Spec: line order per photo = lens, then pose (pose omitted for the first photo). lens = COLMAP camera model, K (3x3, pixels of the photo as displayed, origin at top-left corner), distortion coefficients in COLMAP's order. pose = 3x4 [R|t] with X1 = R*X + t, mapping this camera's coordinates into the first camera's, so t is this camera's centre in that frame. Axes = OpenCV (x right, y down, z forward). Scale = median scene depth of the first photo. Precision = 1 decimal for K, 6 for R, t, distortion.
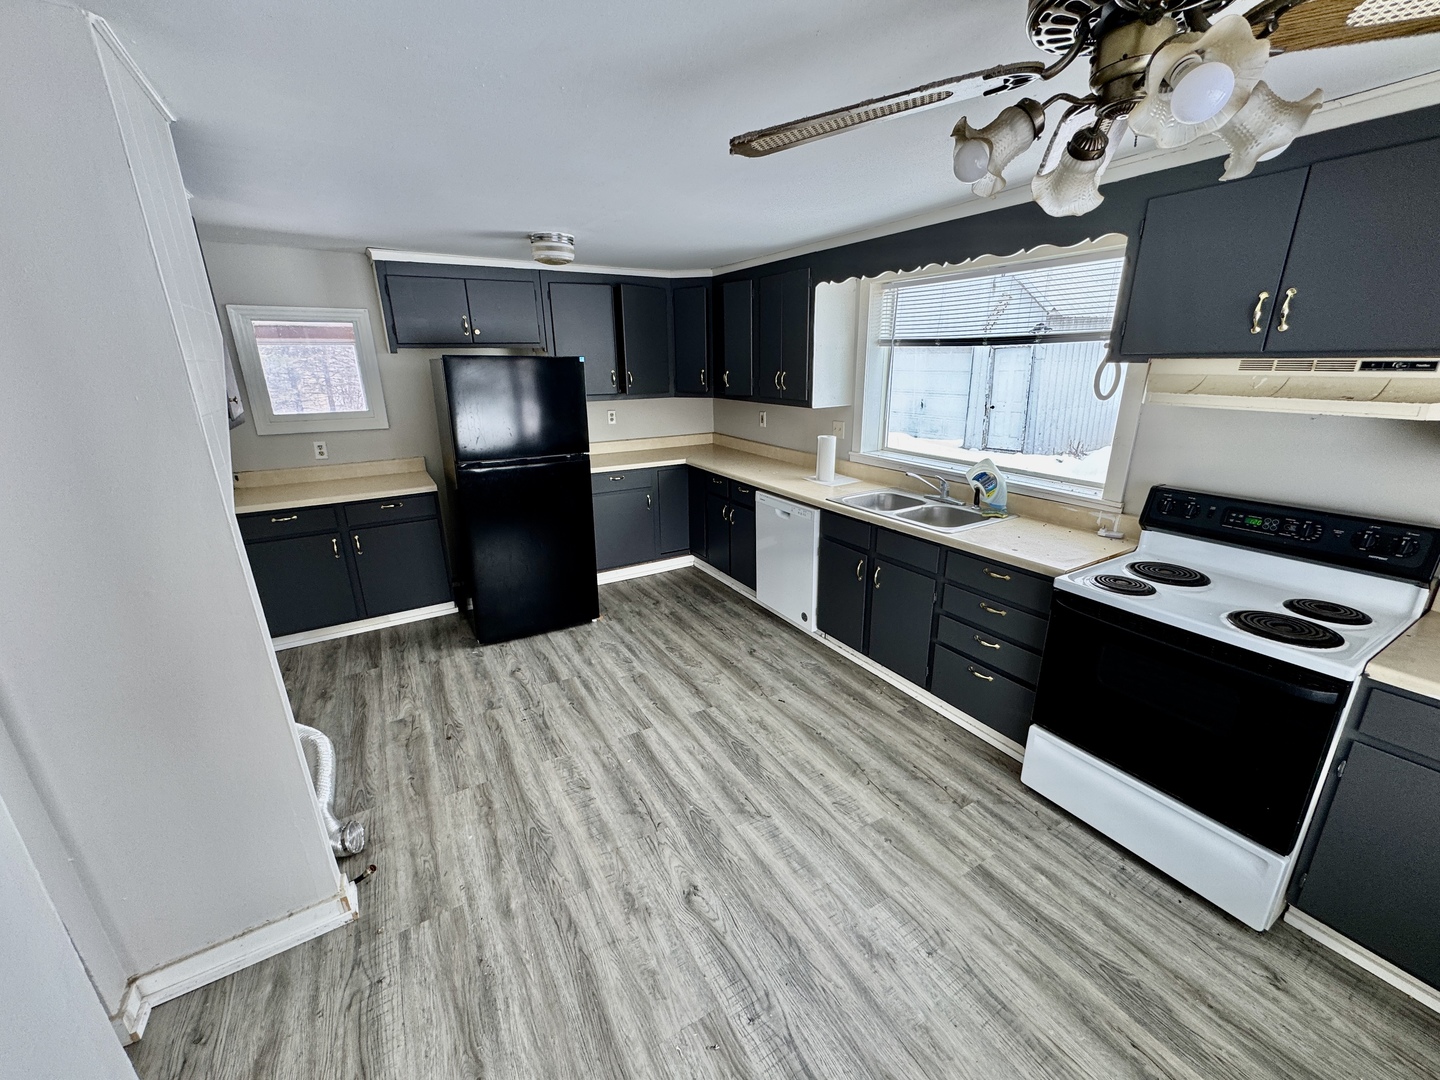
lens RADIAL K [[575.9, 0, 719.5], [0, 575.9, 539.9], [0, 0, 1]] dist [-0.002155, 0.000256]
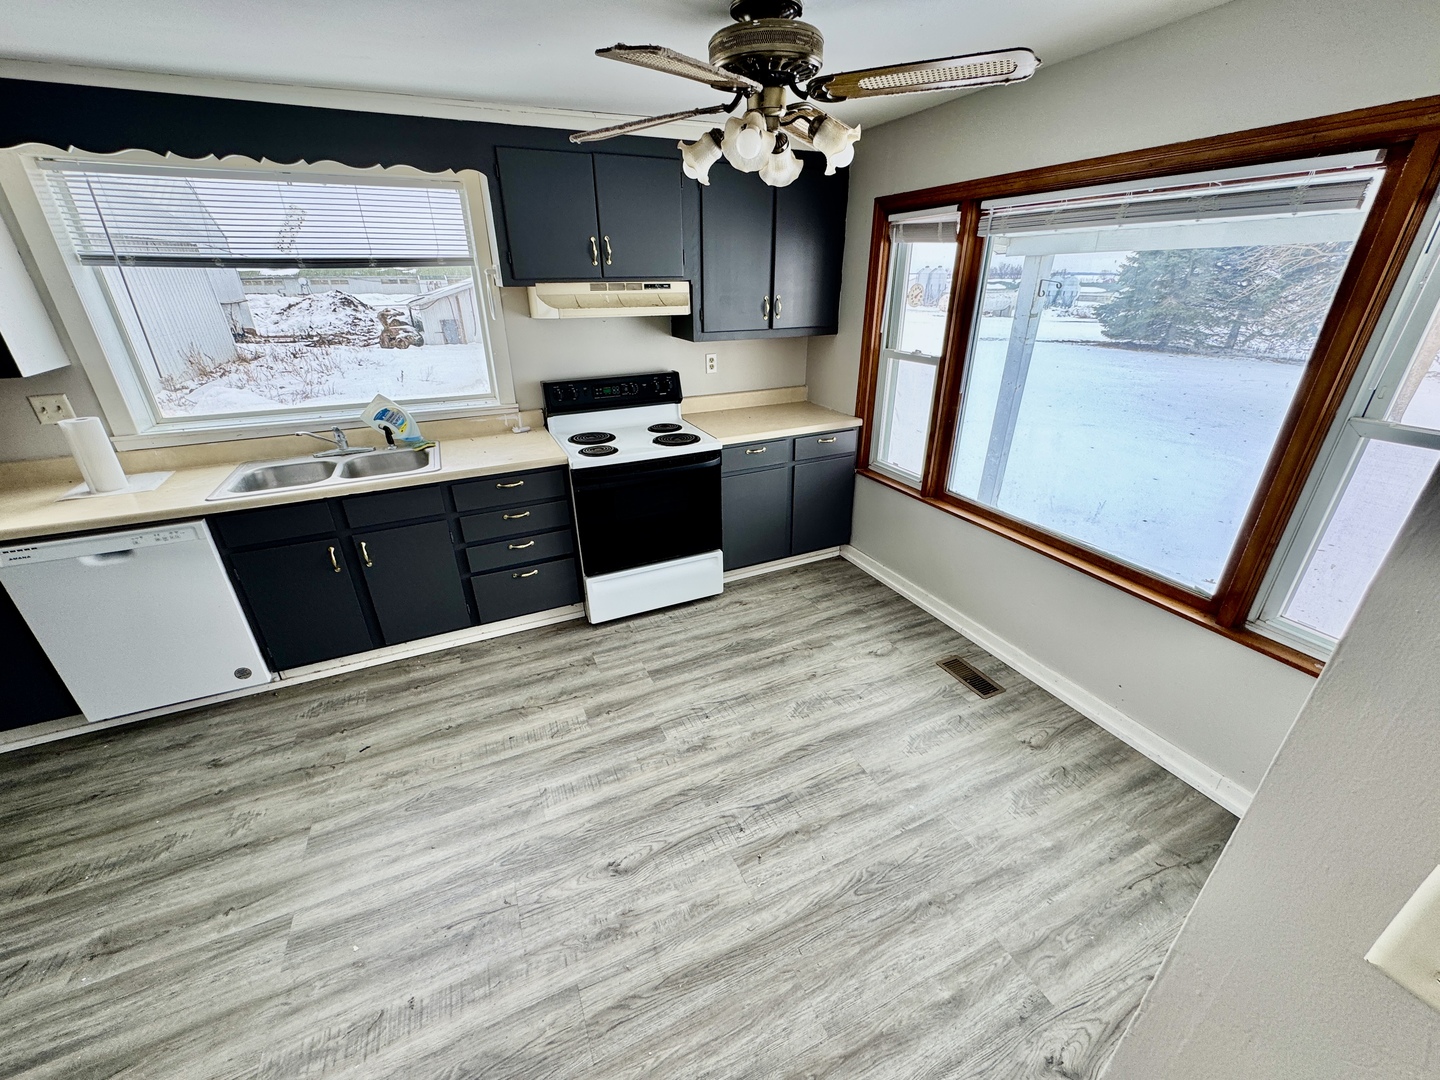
lens RADIAL K [[575.9, 0, 718.9], [0, 575.9, 541.8], [0, 0, 1]] dist [-0.002155, 0.000256]
pose [[0.101486, -0.409940, 0.906449, -0.570262], [0.303508, 0.880473, 0.364212, -0.134896], [-0.947409, 0.238152, 0.213776, 0.426898]]
